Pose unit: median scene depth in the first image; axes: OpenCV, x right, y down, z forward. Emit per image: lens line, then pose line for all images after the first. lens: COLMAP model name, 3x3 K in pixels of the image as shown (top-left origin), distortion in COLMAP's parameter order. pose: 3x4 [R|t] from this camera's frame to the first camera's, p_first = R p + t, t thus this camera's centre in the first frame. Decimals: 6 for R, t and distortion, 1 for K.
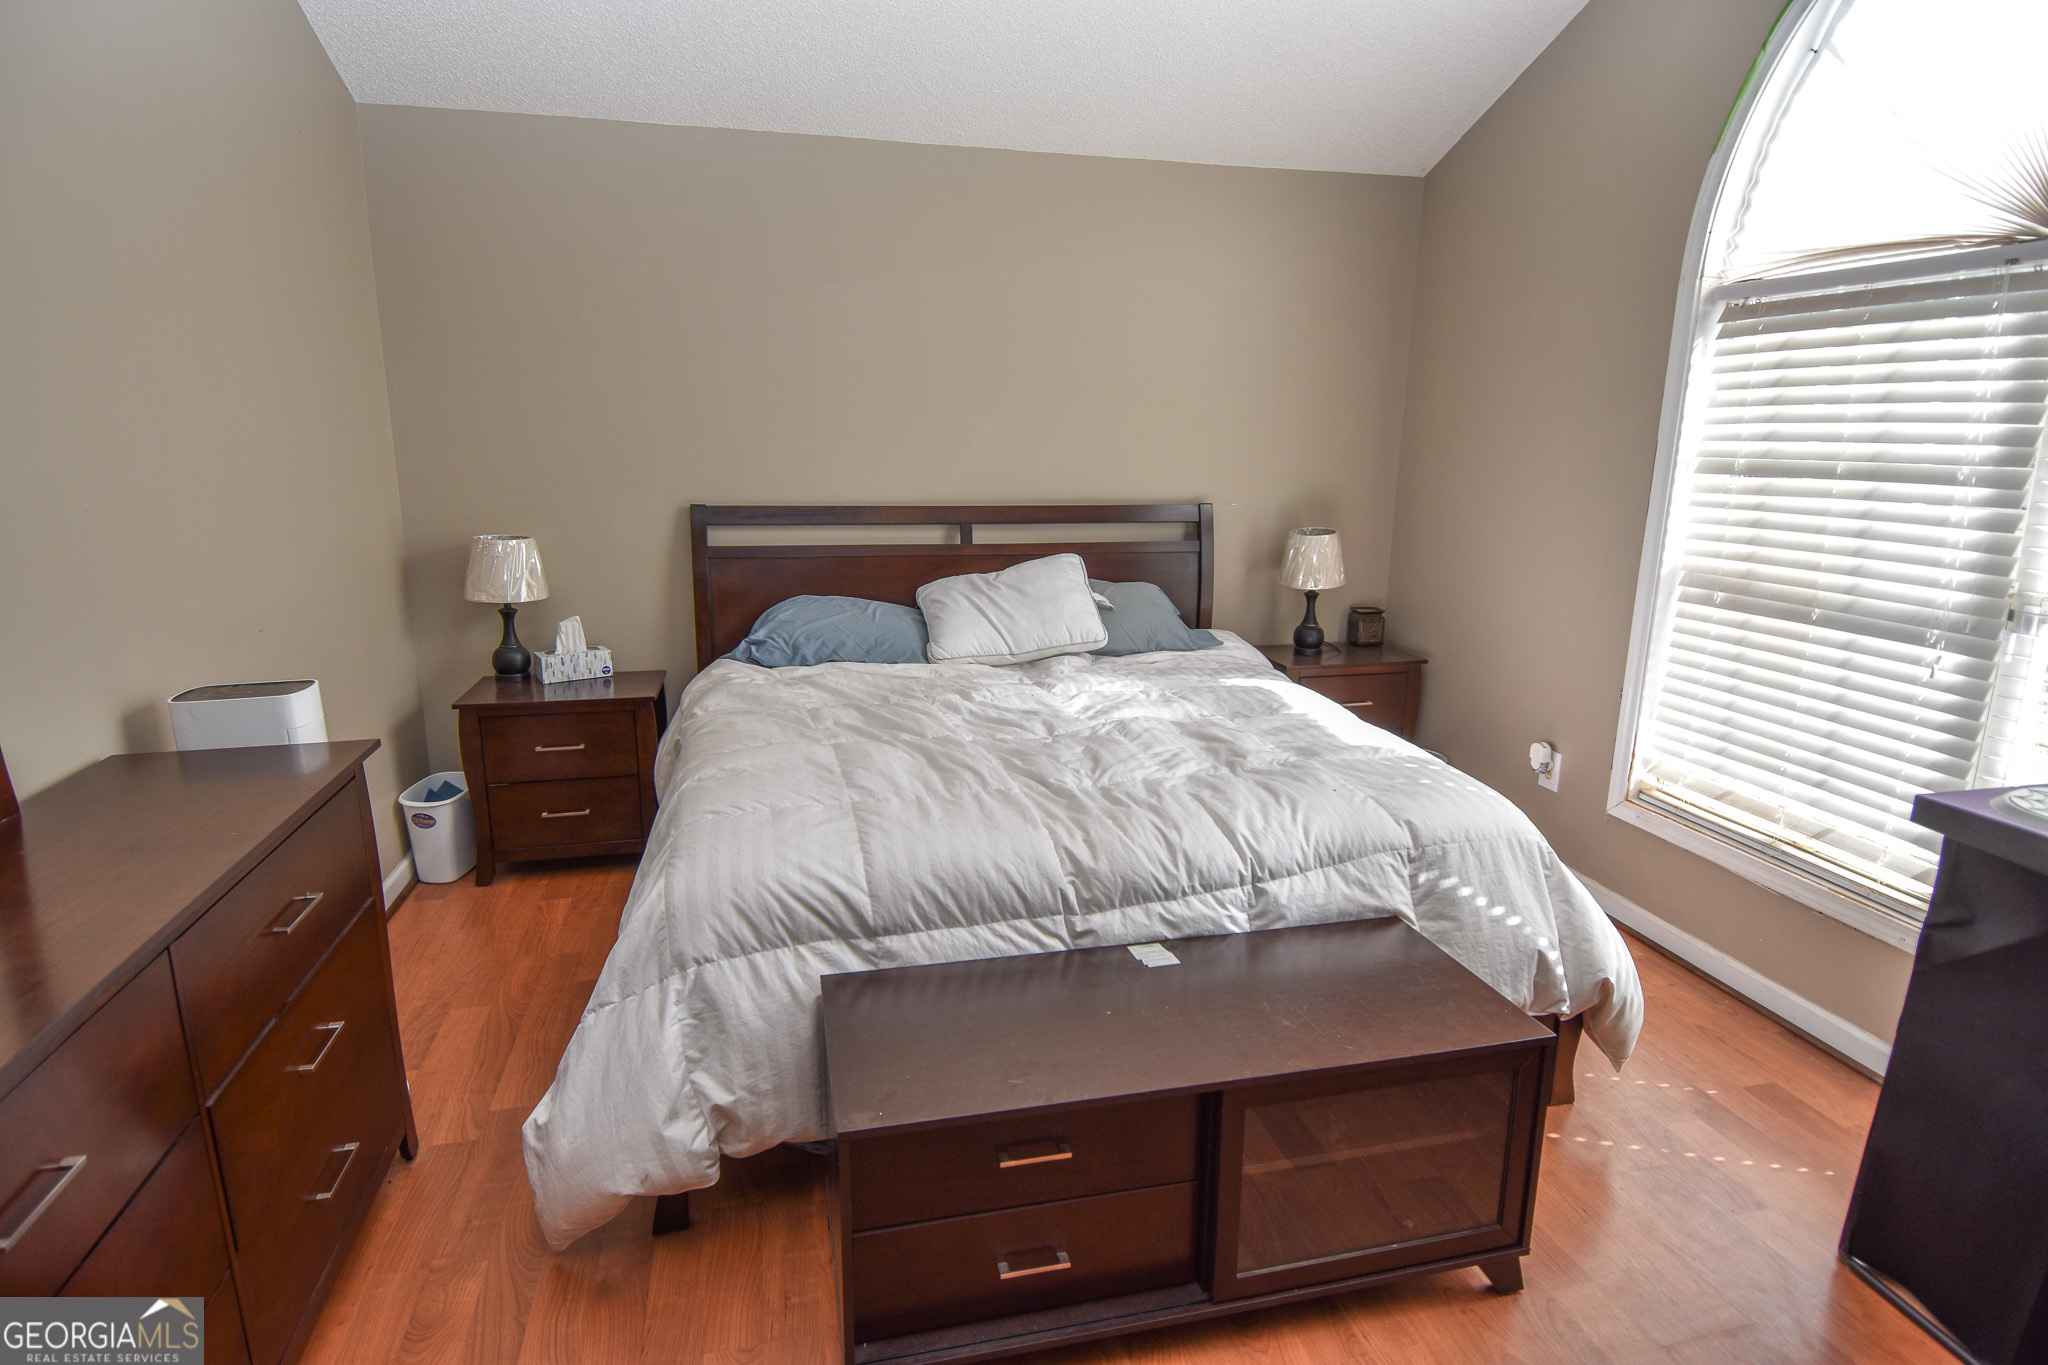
lens RADIAL K [[1067.6, 0, 1023.9], [0, 1067.6, 668.9], [0, 0, 1]] dist [0.053102, -0.058257]
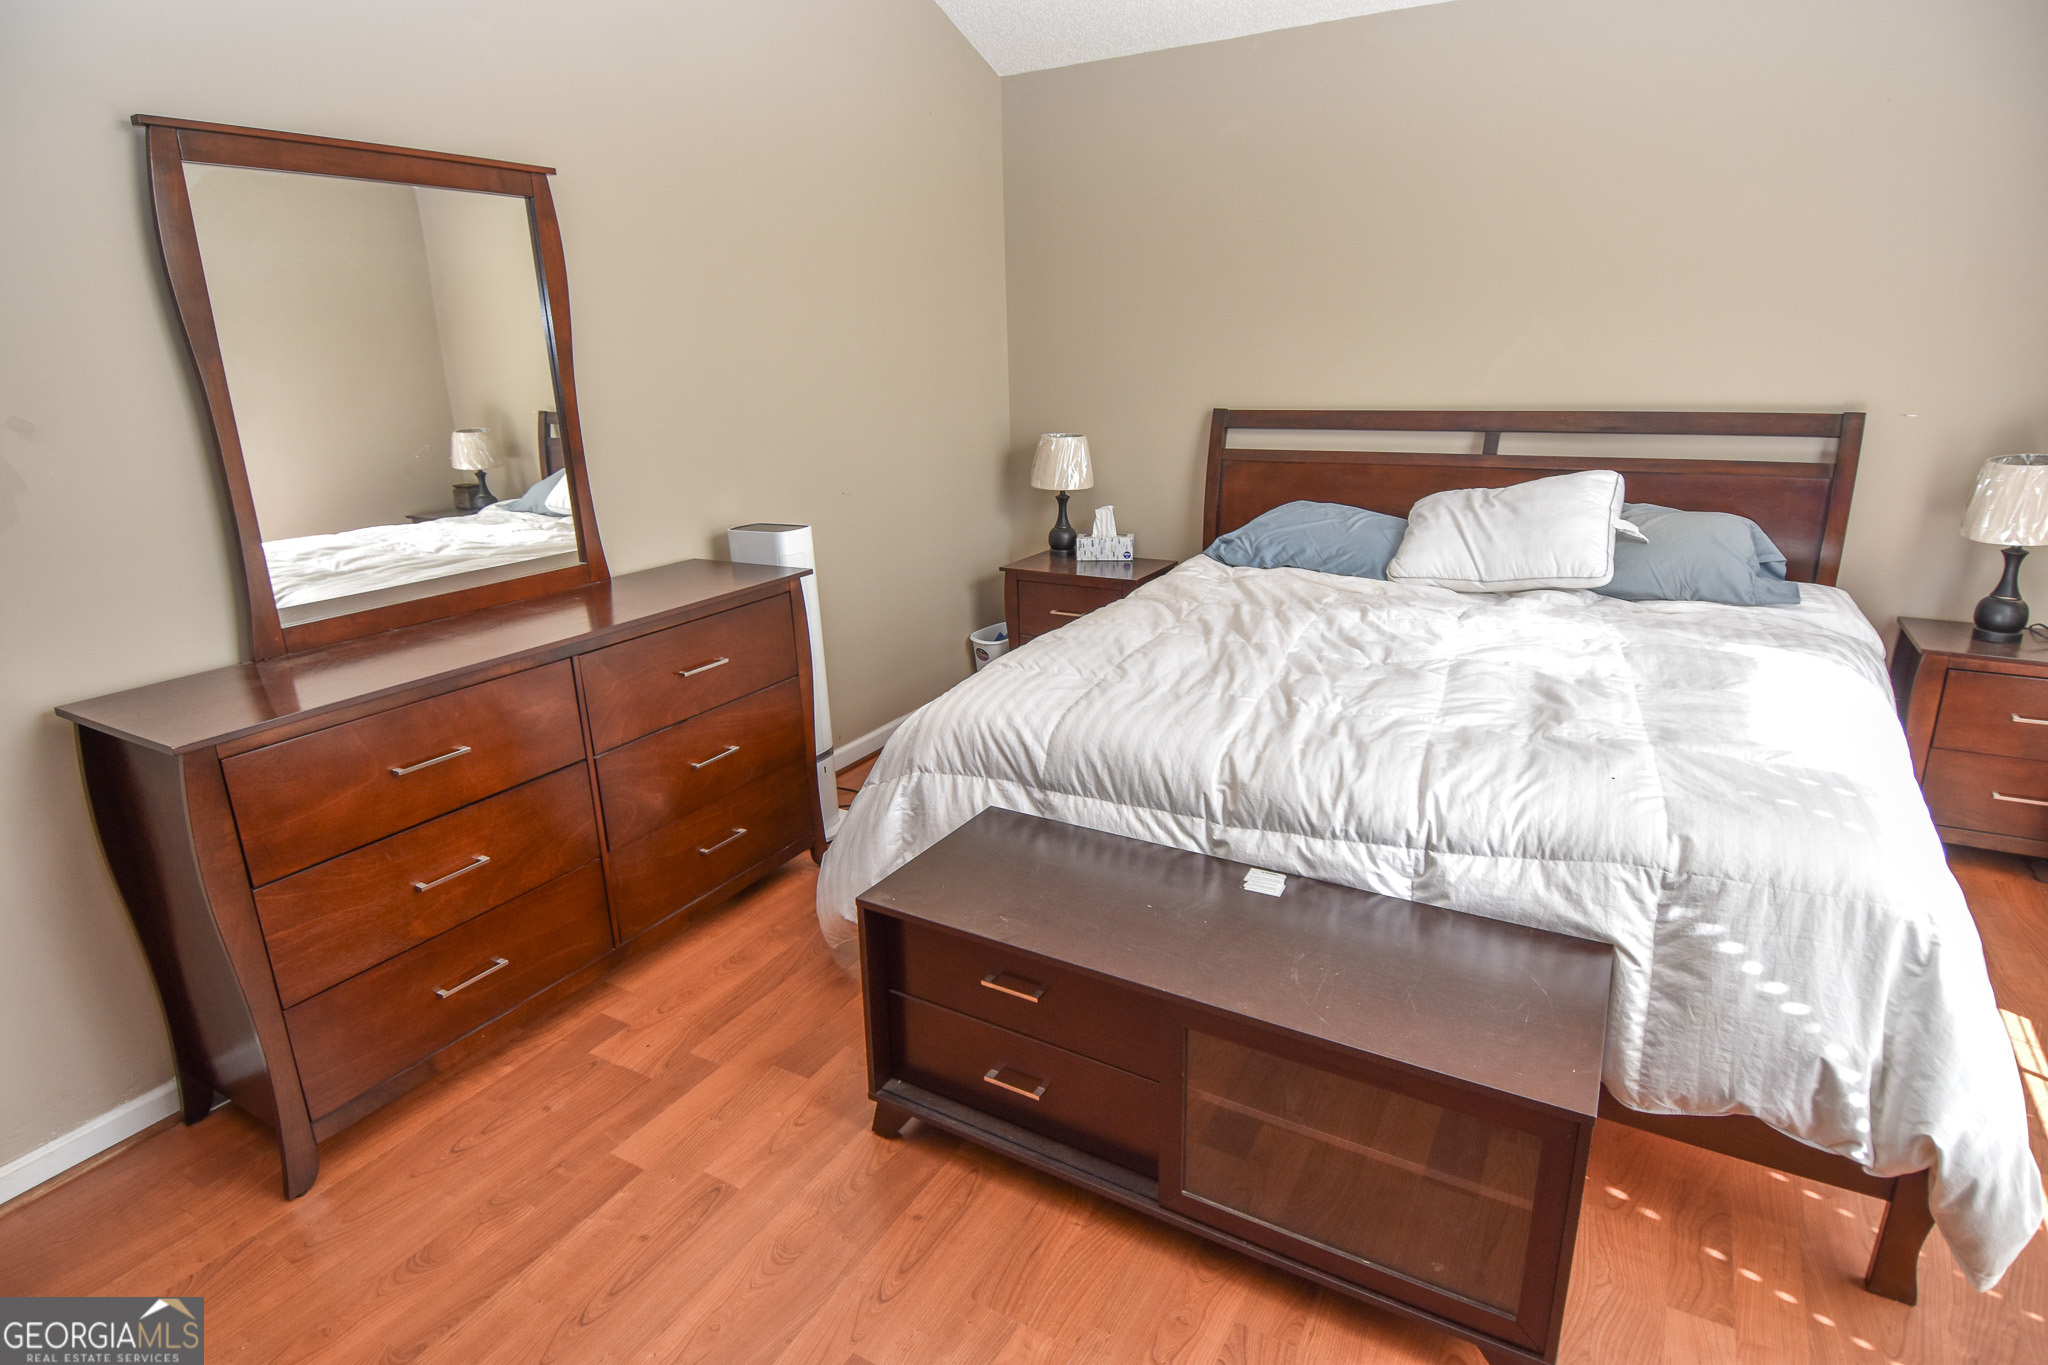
lens RADIAL K [[1067.6, 0, 1023.9], [0, 1067.6, 668.9], [0, 0, 1]] dist [0.053102, -0.058257]
pose [[0.720417, 0.171434, -0.672019, 0.456653], [-0.118206, 0.985141, 0.124594, -0.011529], [0.683394, -0.010323, 0.729977, 0.123790]]
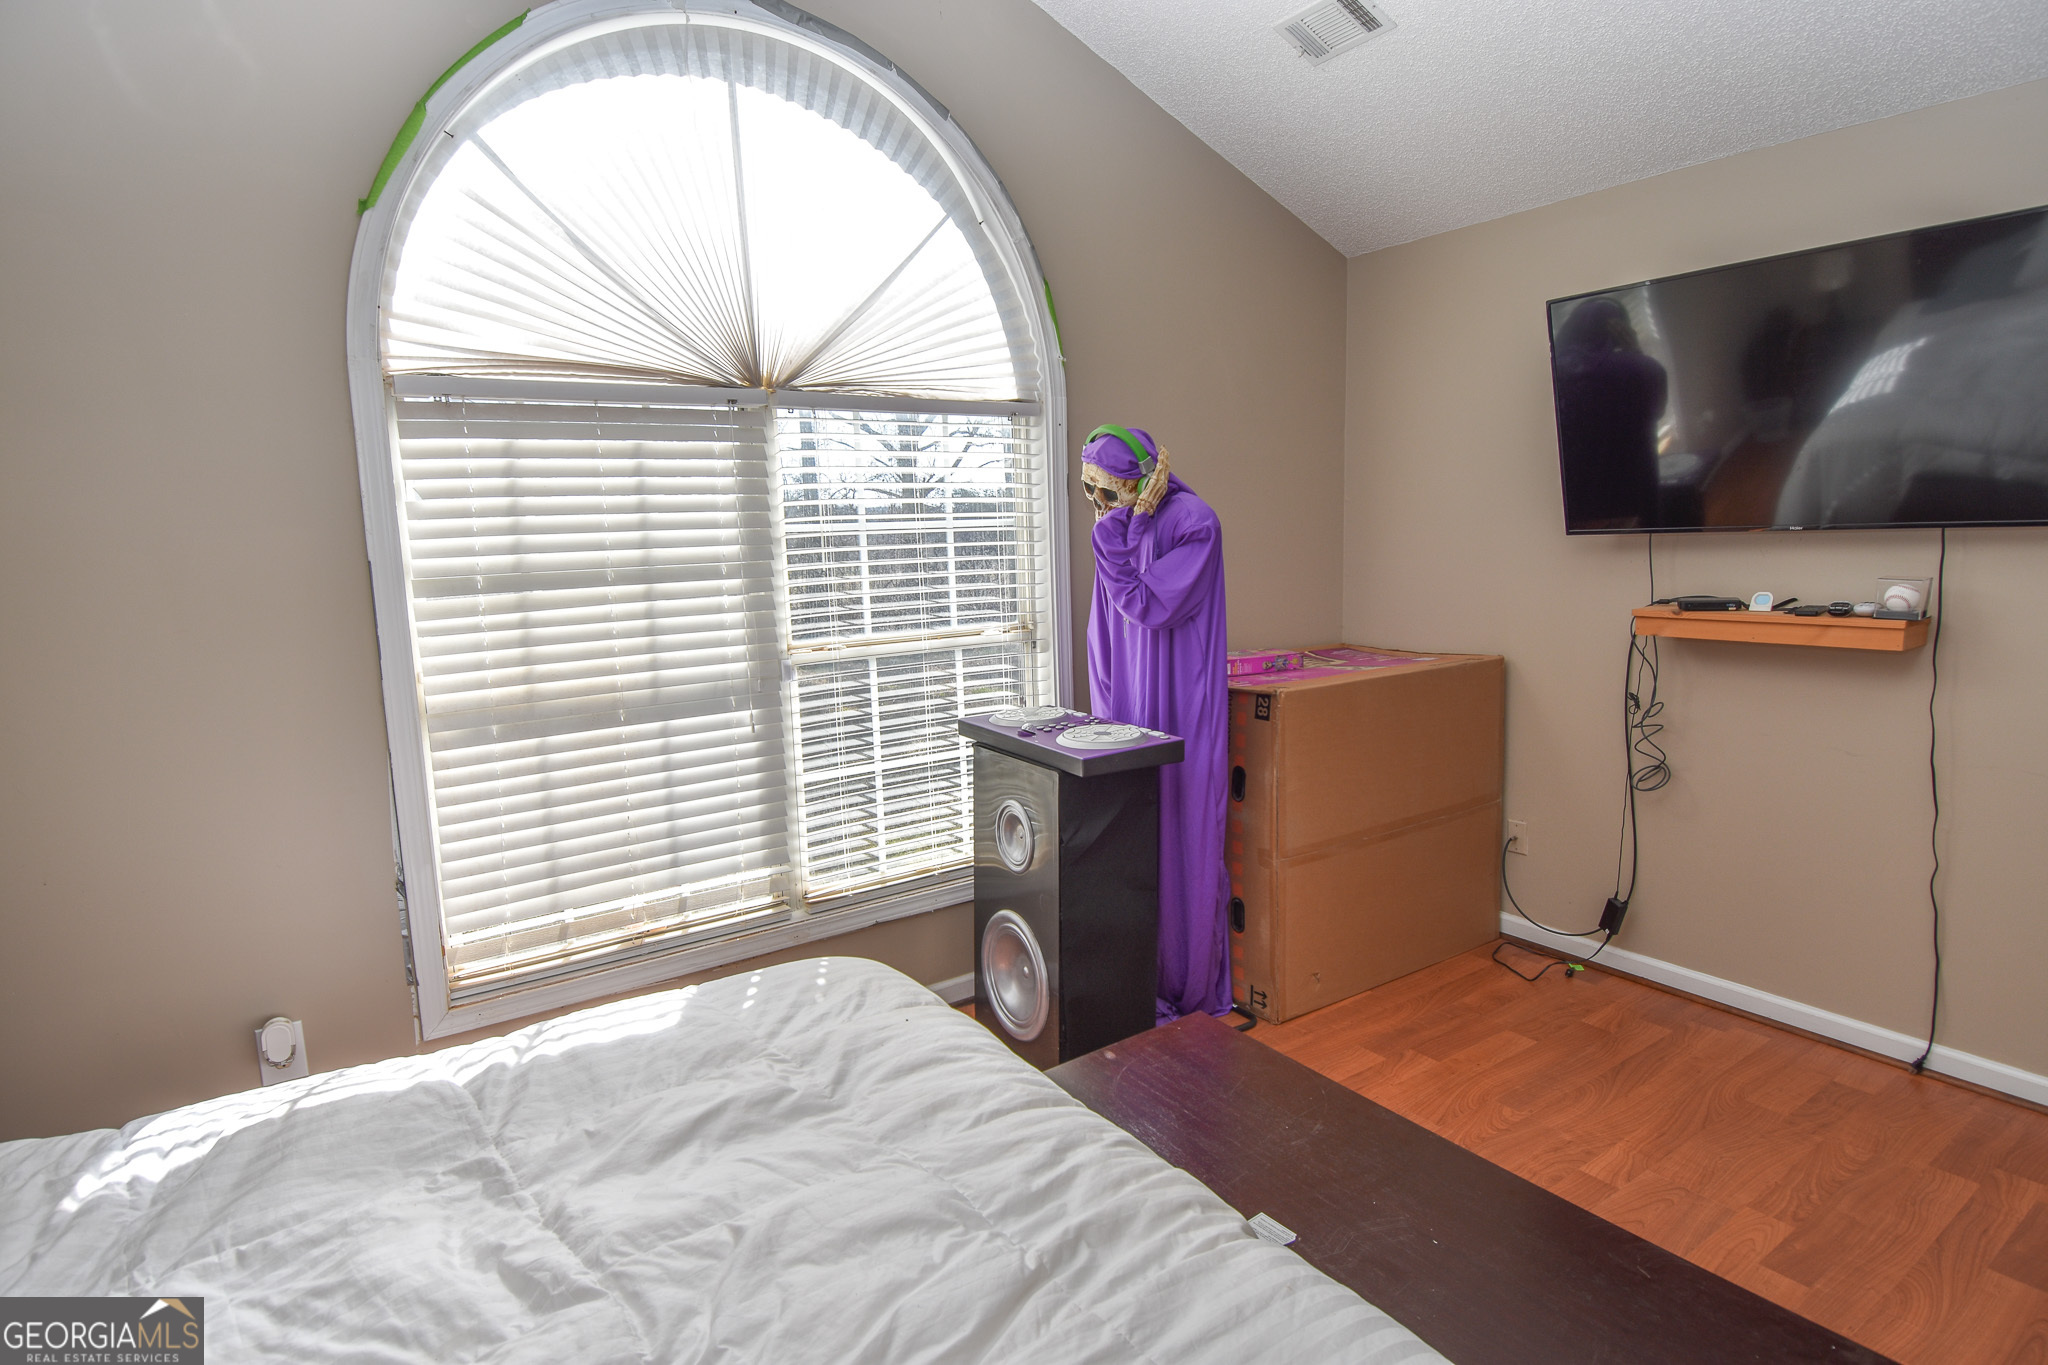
lens RADIAL K [[1067.6, 0, 1023.9], [0, 1067.6, 668.9], [0, 0, 1]] dist [0.053102, -0.058257]
pose [[-0.358949, -0.127451, 0.924614, -0.360215], [0.228037, 0.948636, 0.219290, -0.239178], [-0.905071, 0.289560, -0.311449, 1.002937]]
